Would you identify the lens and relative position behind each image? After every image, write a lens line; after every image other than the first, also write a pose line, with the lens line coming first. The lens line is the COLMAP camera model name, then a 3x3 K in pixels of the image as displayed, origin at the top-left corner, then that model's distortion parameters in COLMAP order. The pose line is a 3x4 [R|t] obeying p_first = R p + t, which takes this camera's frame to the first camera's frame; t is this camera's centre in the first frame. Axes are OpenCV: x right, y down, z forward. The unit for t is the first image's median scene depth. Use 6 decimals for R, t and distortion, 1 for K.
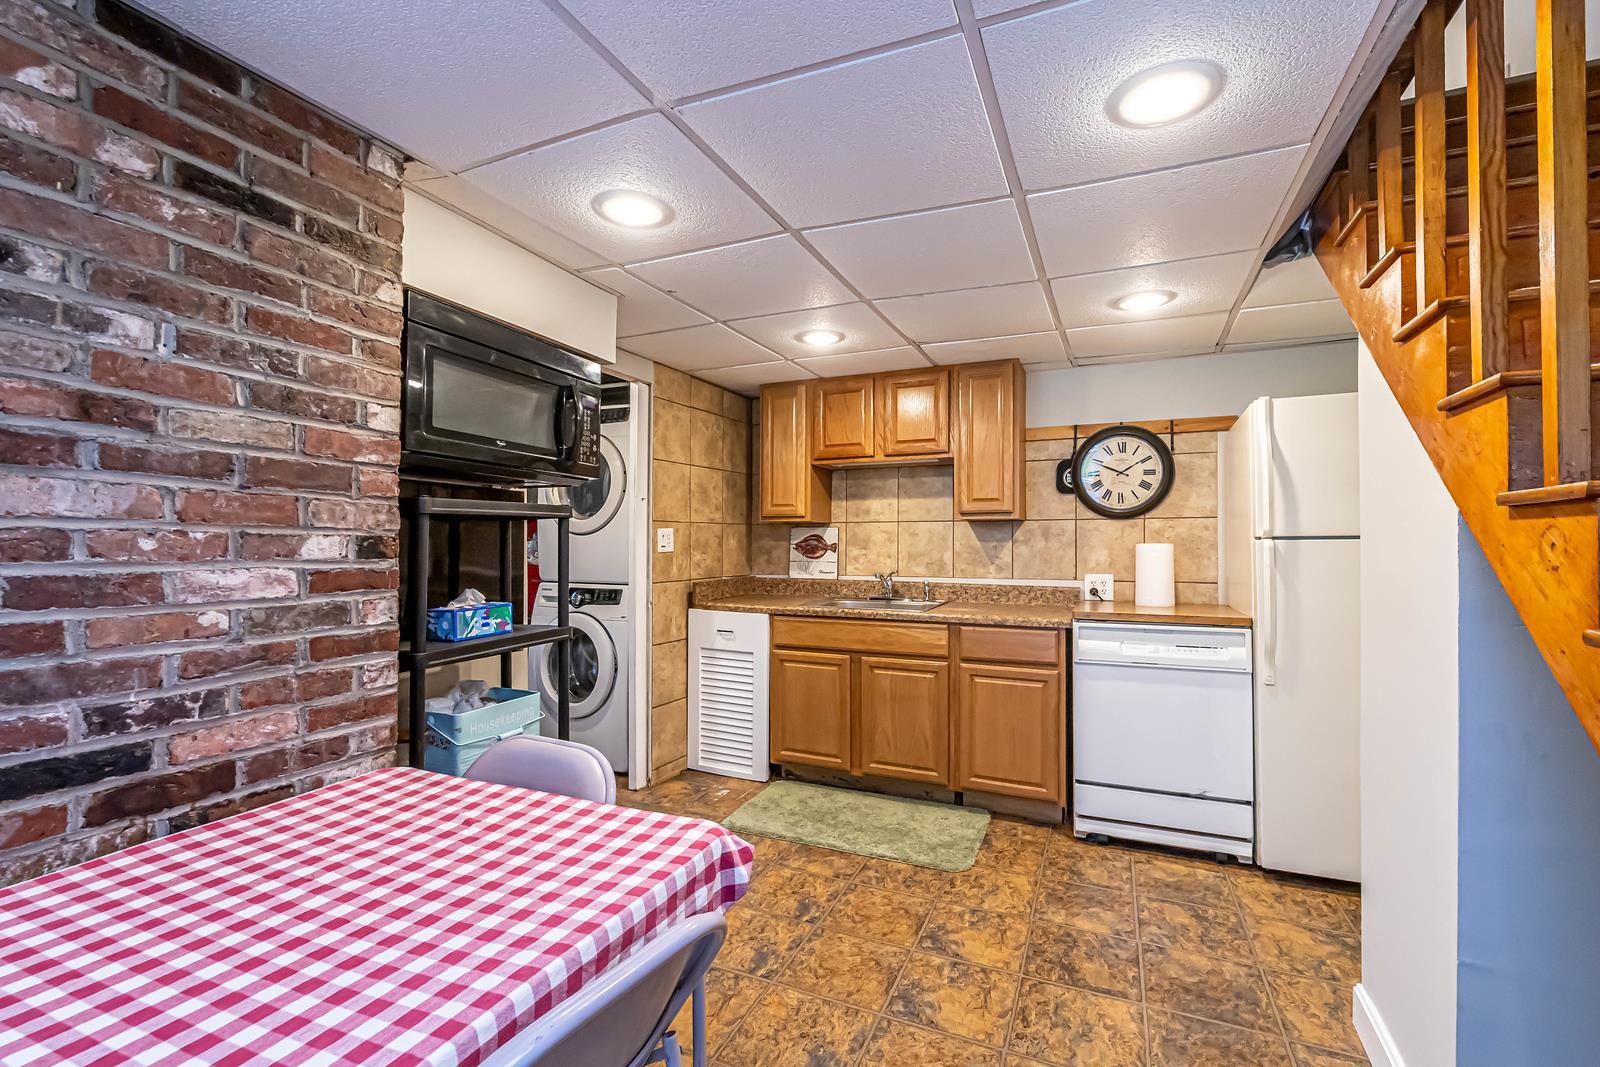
lens RADIAL K [[696.3, 0, 792.2], [0, 696.3, 528.5], [0, 0, 1]] dist [0.003441, 0.000253]
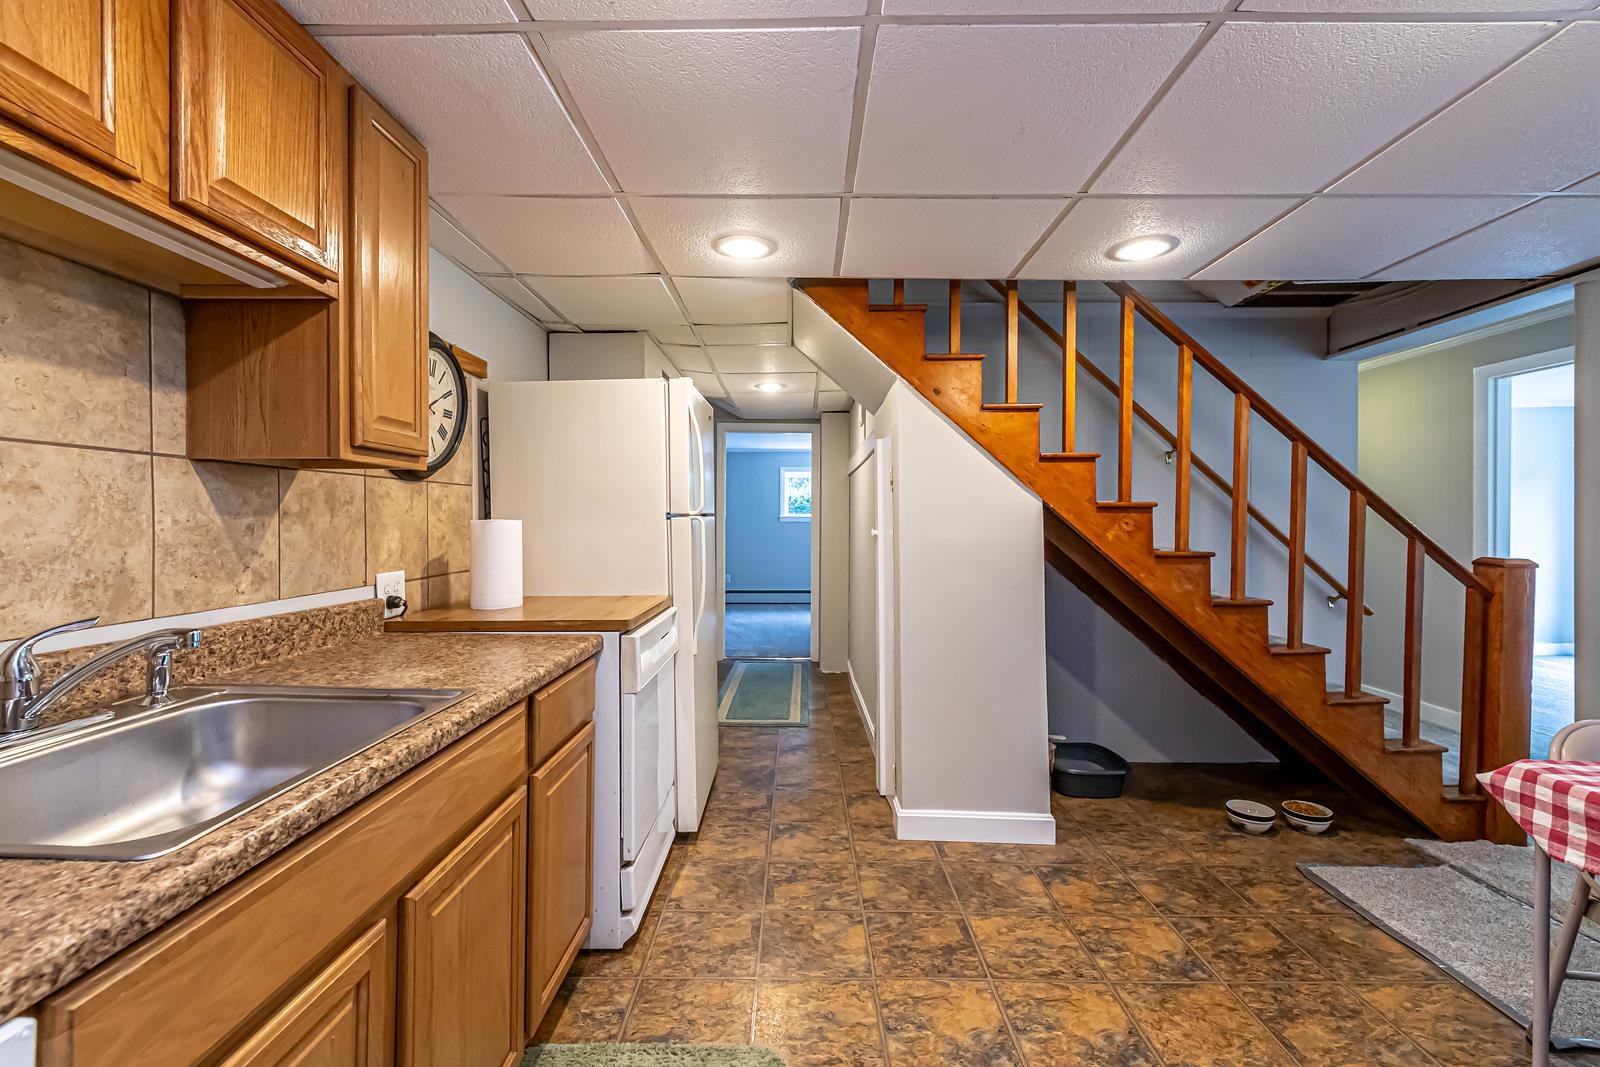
lens RADIAL K [[696.3, 0, 792.2], [0, 696.3, 528.5], [0, 0, 1]] dist [0.003441, 0.000253]
pose [[-0.417272, -0.012709, 0.908693, -0.222963], [-0.023186, 0.999726, 0.003335, 0.018667], [-0.908486, -0.019678, -0.417452, 0.902914]]
